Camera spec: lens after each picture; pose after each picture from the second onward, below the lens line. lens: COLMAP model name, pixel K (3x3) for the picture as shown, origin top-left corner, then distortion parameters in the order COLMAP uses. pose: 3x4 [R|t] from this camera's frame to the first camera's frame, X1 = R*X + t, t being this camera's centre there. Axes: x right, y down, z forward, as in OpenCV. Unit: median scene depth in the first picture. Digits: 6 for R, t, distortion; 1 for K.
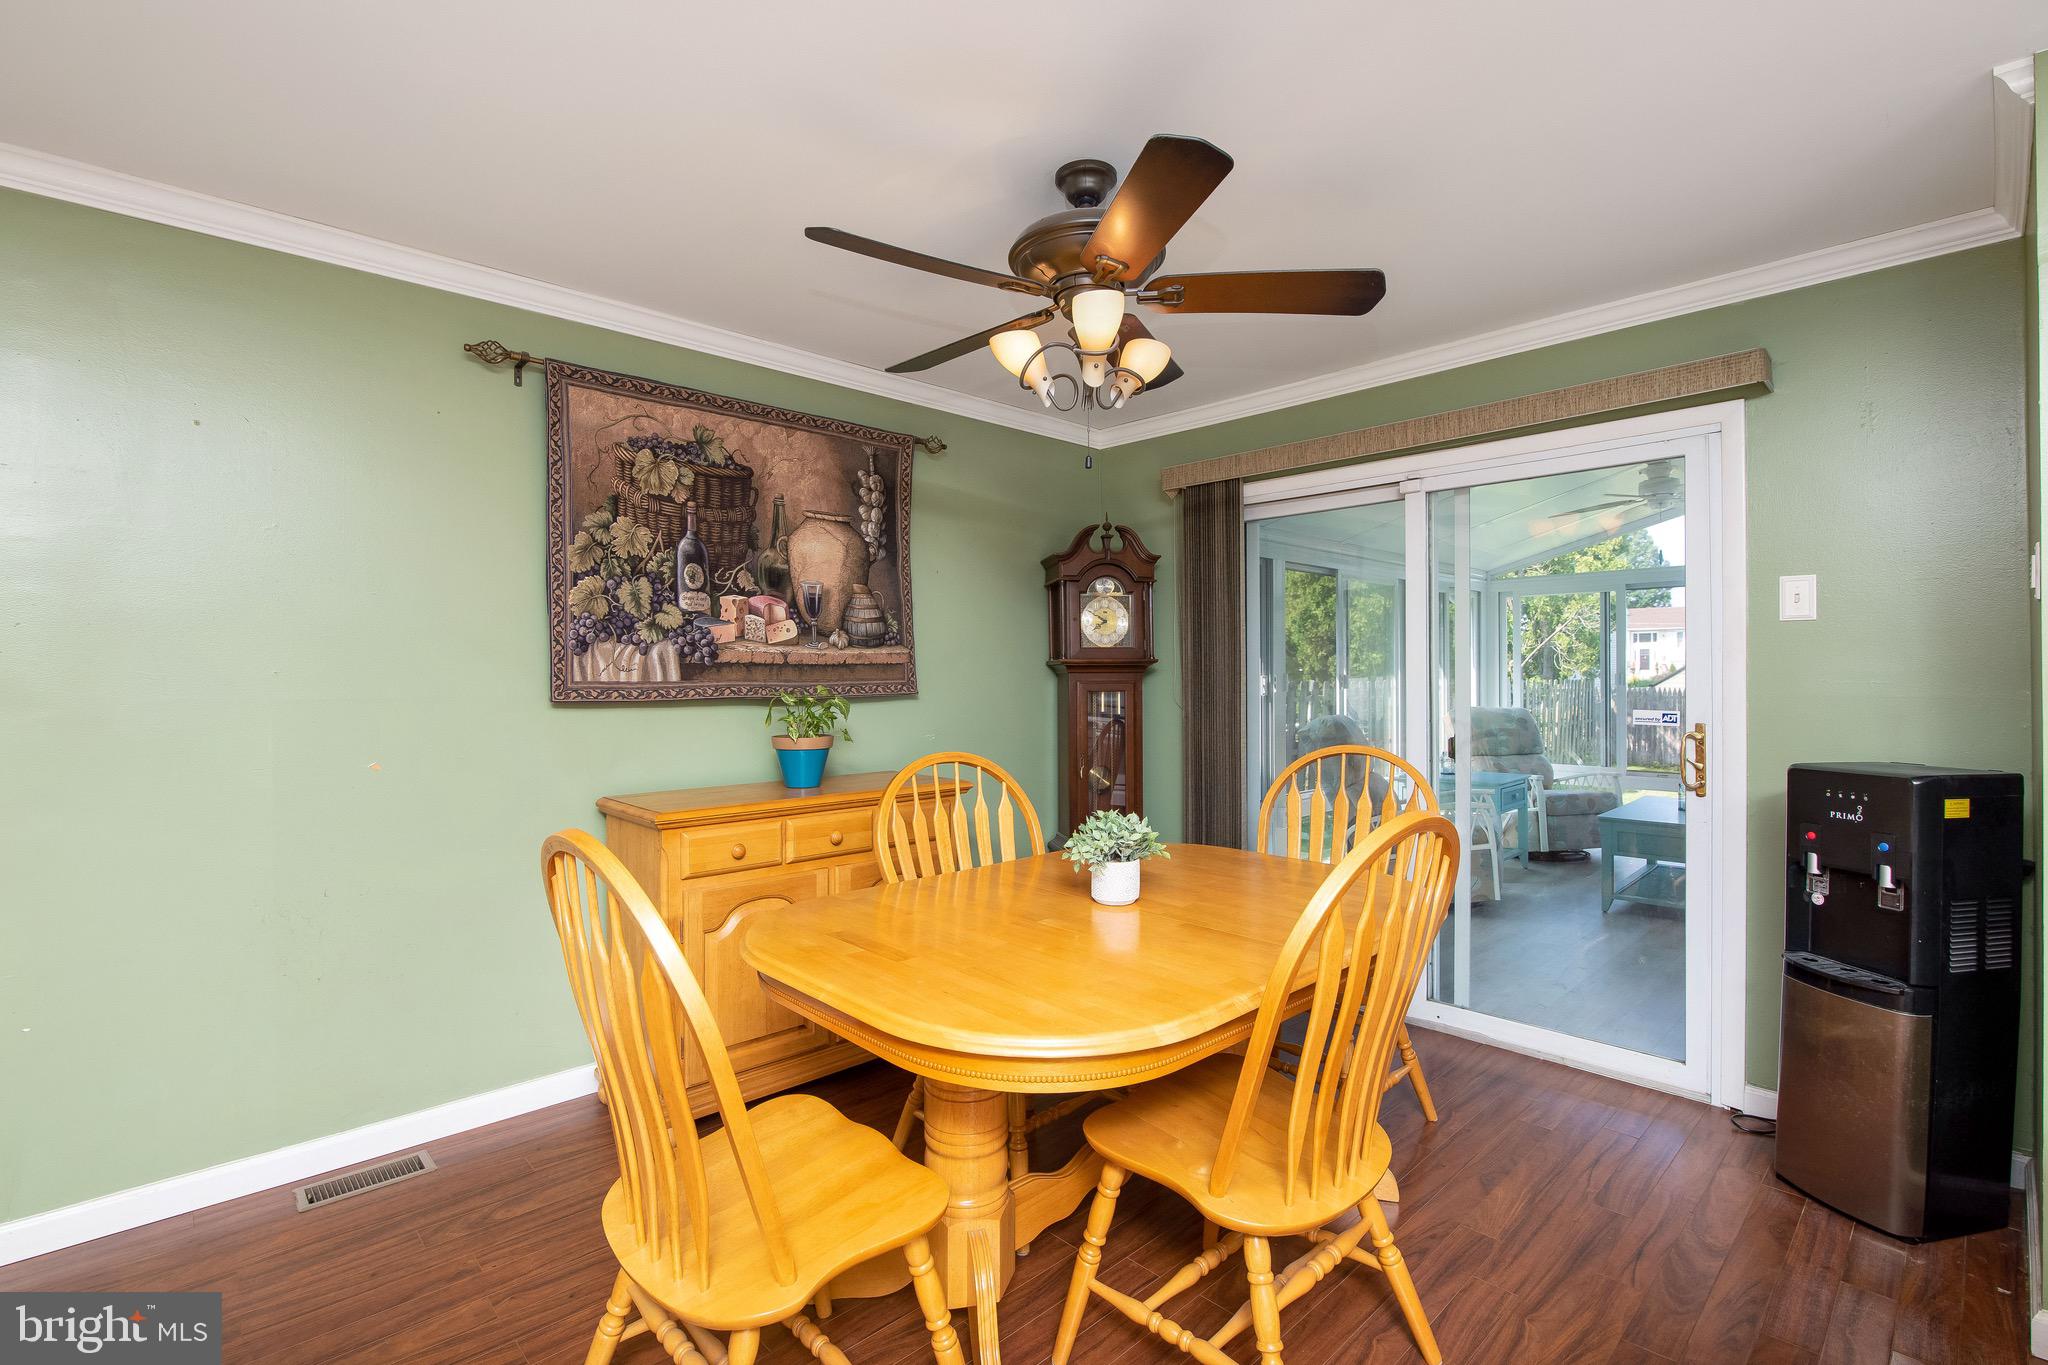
lens RADIAL K [[934.3, 0, 1019.1], [0, 934.3, 684.0], [0, 0, 1]] dist [-0.012989, -0.000349]
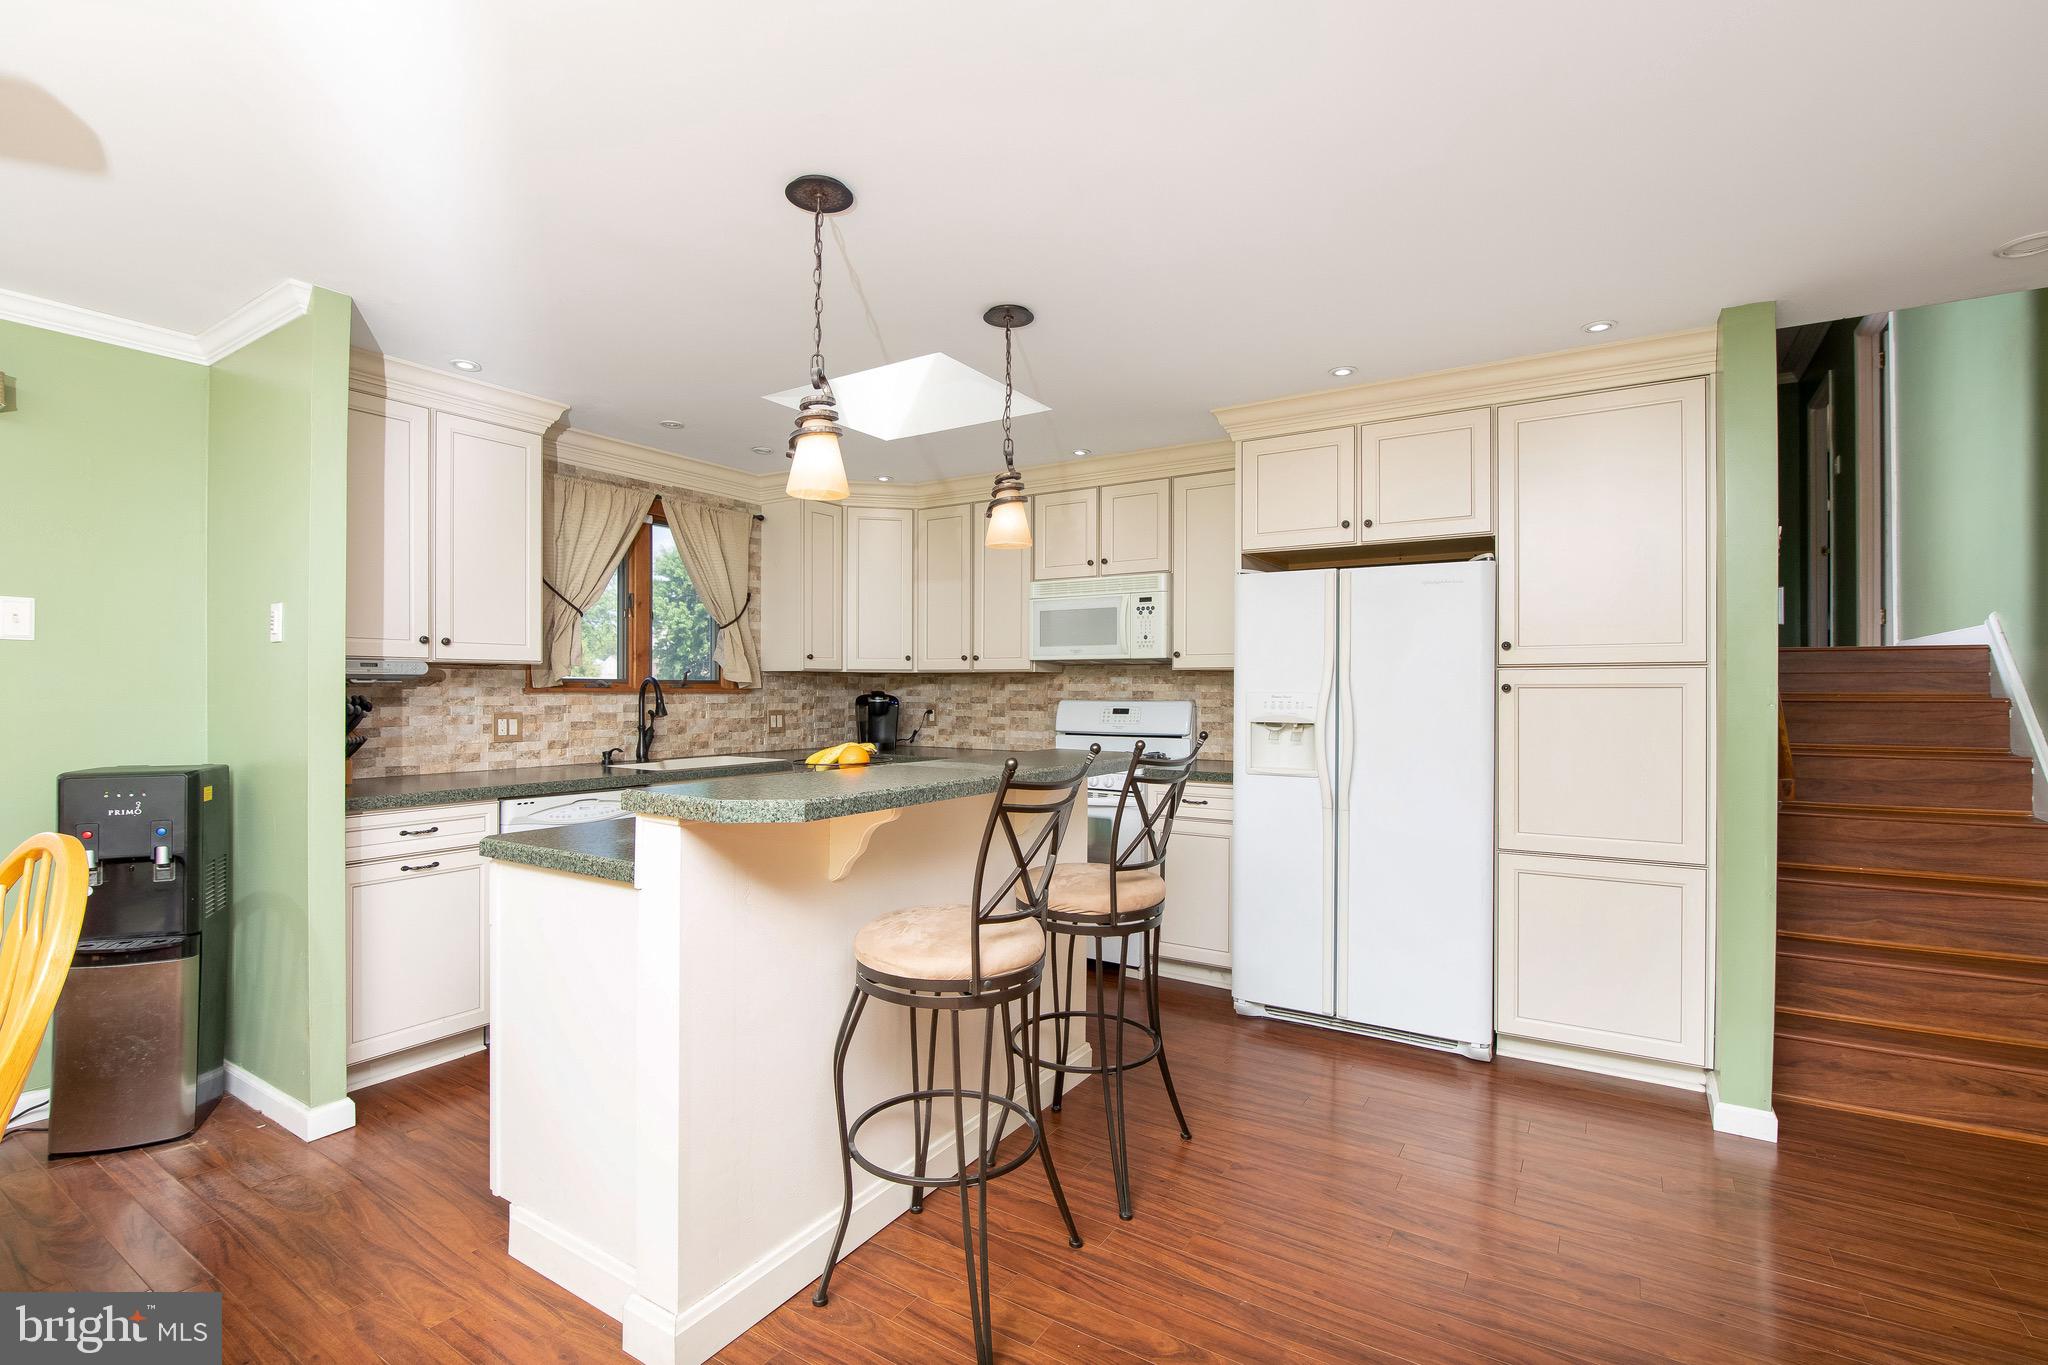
lens RADIAL K [[935.8, 0, 1022.4], [0, 935.8, 717.2], [0, 0, 1]] dist [-0.001014, -0.000240]
pose [[-0.235755, -0.024713, 0.971498, -0.396863], [0.005272, 0.999629, 0.026708, -0.003217], [-0.971798, 0.011418, -0.235537, 0.122623]]
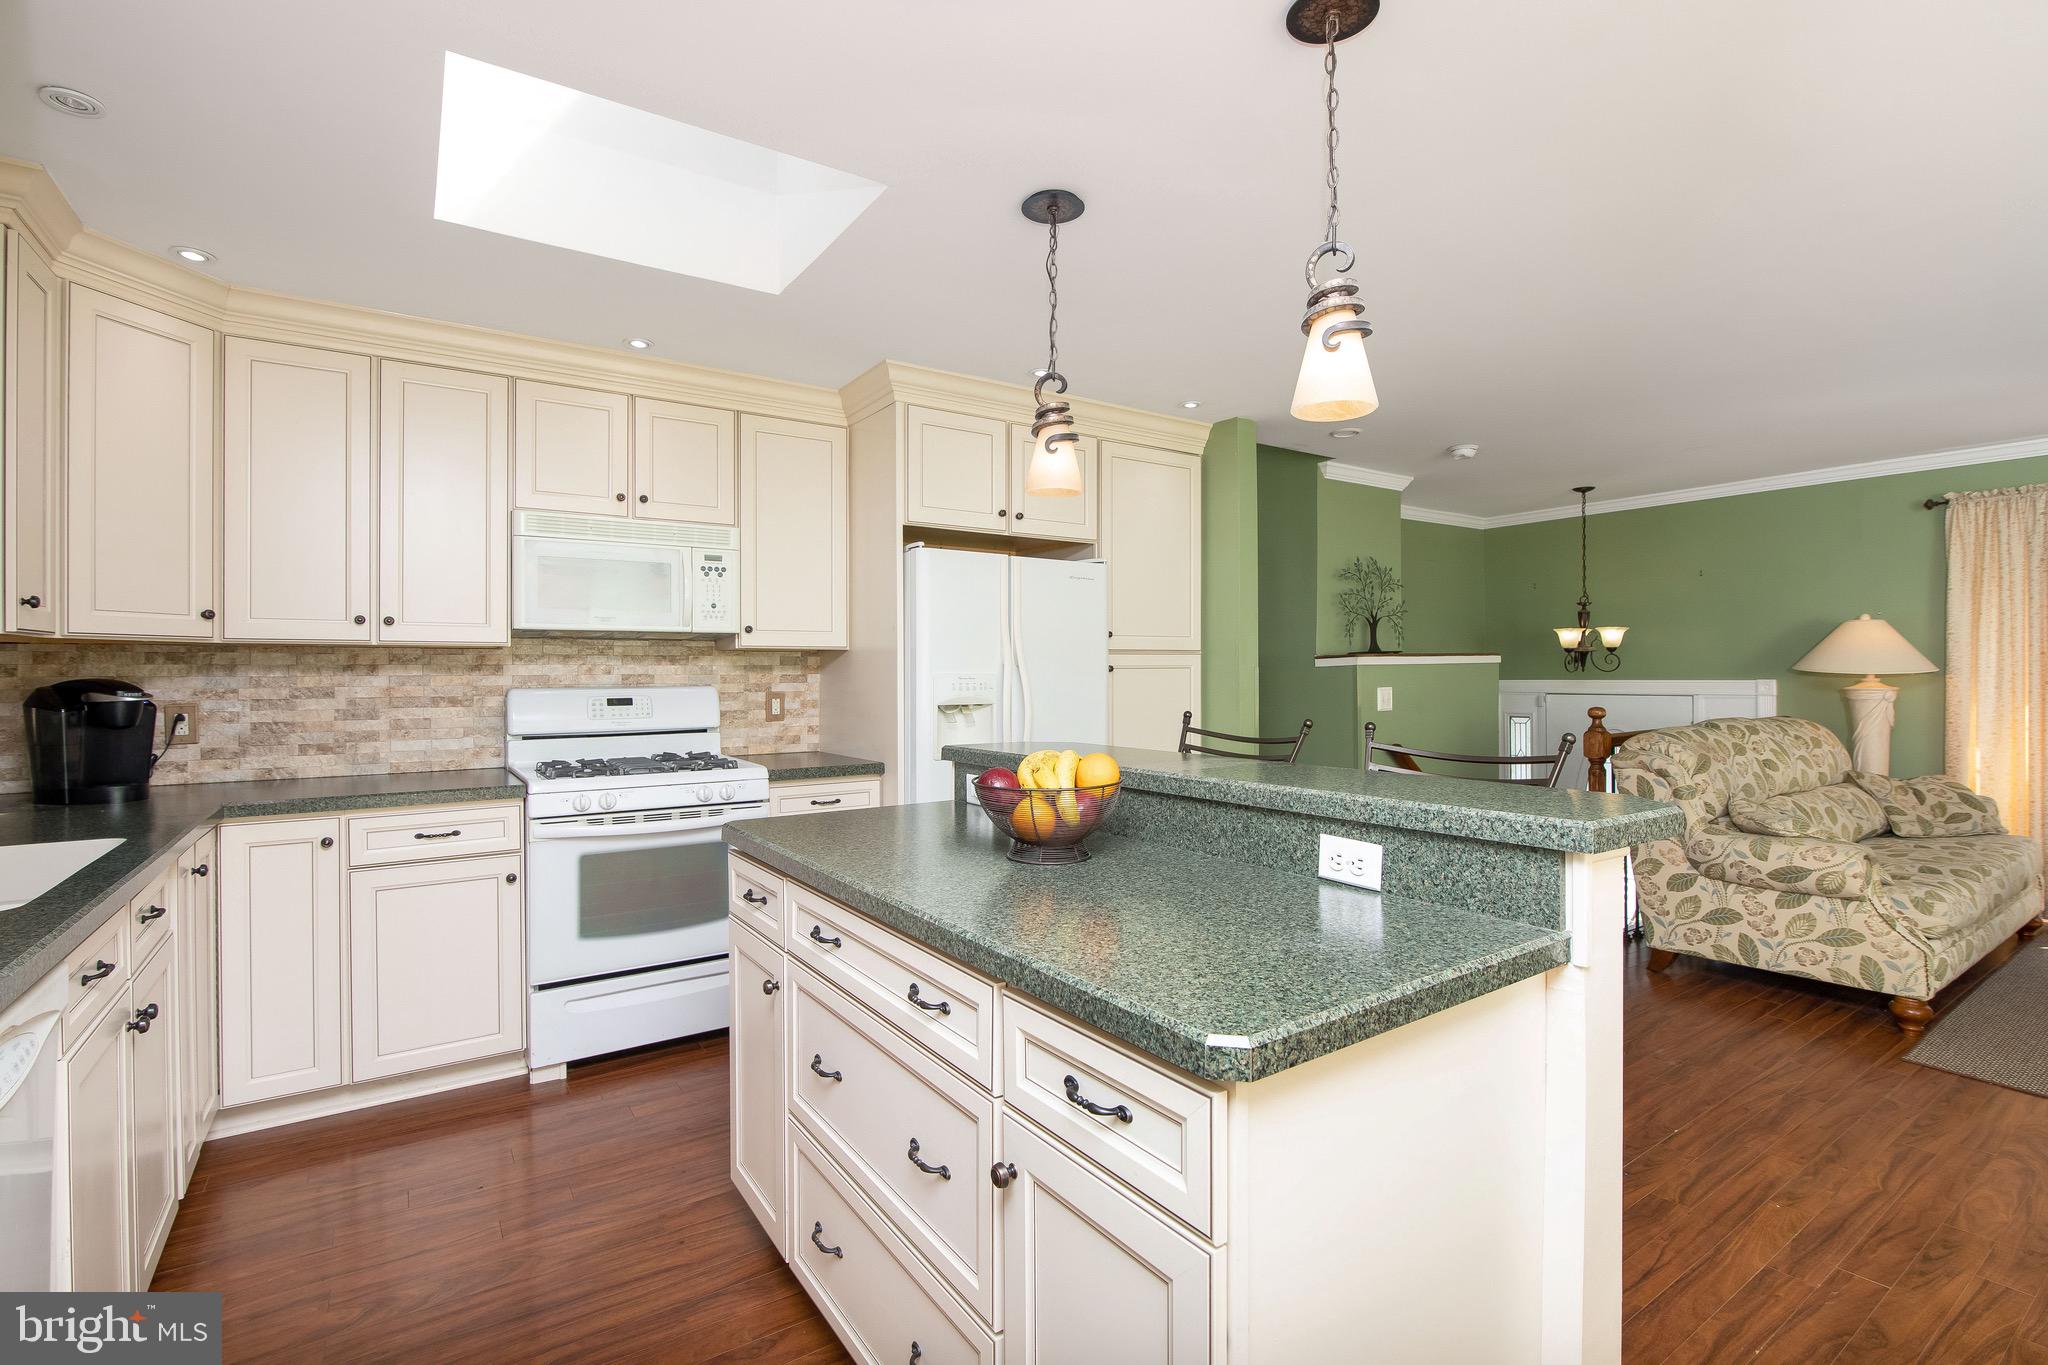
lens RADIAL K [[928.3, 0, 997.8], [0, 928.3, 672.8], [0, 0, 1]] dist [-0.002783, -0.000383]
pose [[-0.983261, 0.007539, 0.182047, 0.449902], [0.009272, 0.999919, 0.008670, -0.012505], [-0.181967, 0.010212, -0.983252, 0.659625]]
